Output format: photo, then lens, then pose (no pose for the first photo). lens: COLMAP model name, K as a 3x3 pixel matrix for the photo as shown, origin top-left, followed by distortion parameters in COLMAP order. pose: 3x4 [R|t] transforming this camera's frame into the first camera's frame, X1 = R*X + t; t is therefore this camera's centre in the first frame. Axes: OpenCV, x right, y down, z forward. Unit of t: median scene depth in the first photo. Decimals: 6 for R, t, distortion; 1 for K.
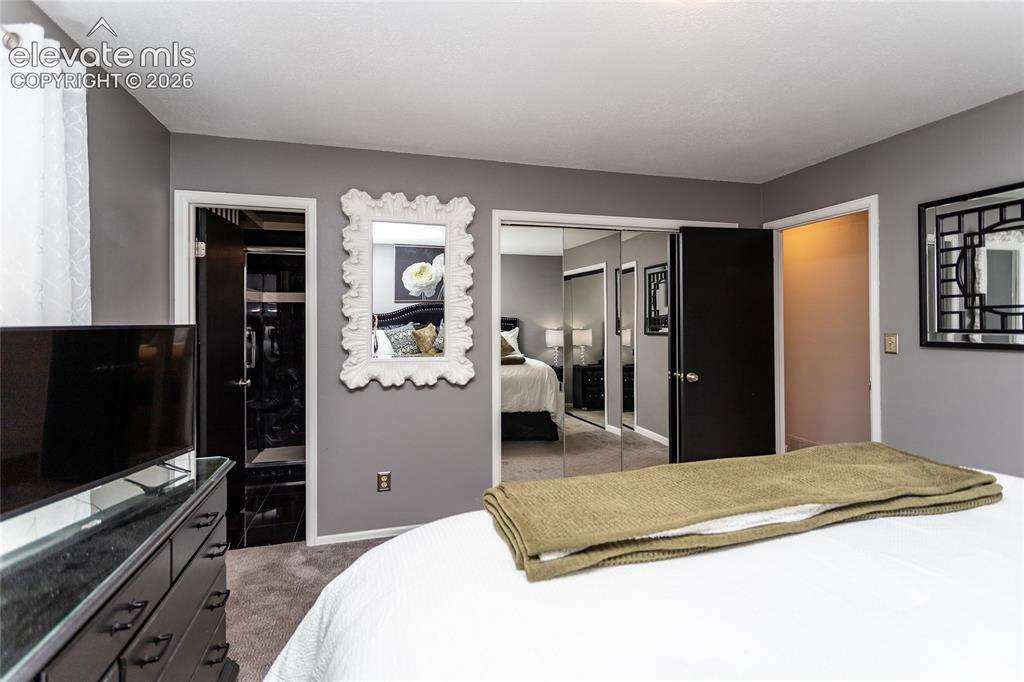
lens RADIAL K [[496.4, 0, 515.3], [0, 496.4, 333.4], [0, 0, 1]] dist [0.001615, 0.000692]
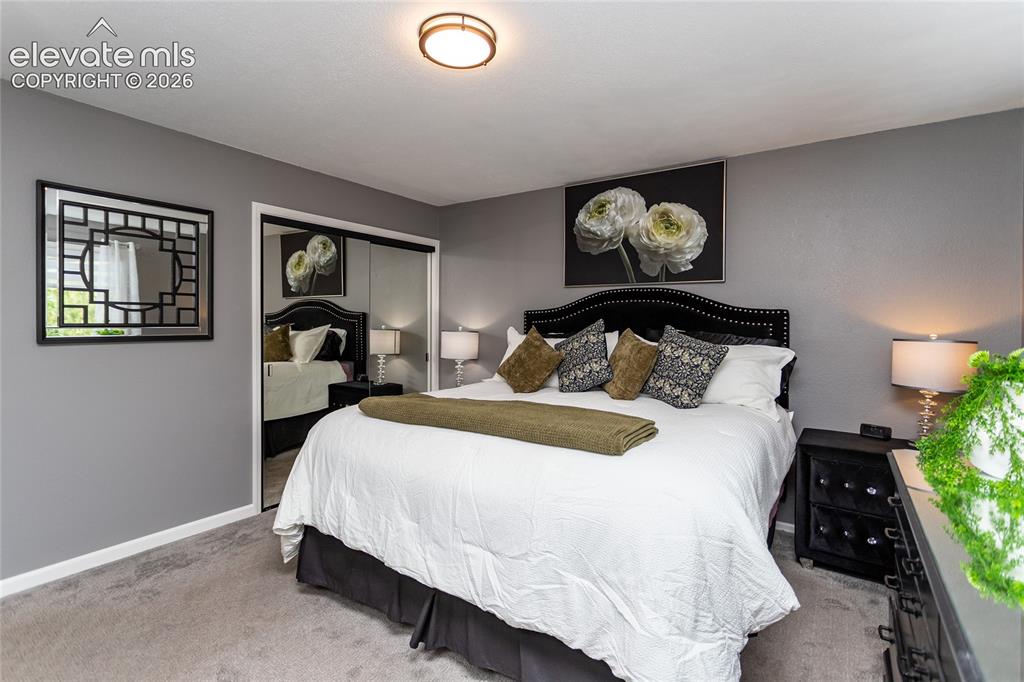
lens RADIAL K [[496.4, 0, 515.3], [0, 496.4, 333.4], [0, 0, 1]] dist [0.001615, 0.000692]
pose [[-0.637022, -0.026313, 0.770396, -0.421686], [0.005073, 0.999252, 0.038324, -0.023617], [-0.770829, 0.028321, -0.636413, 1.001383]]
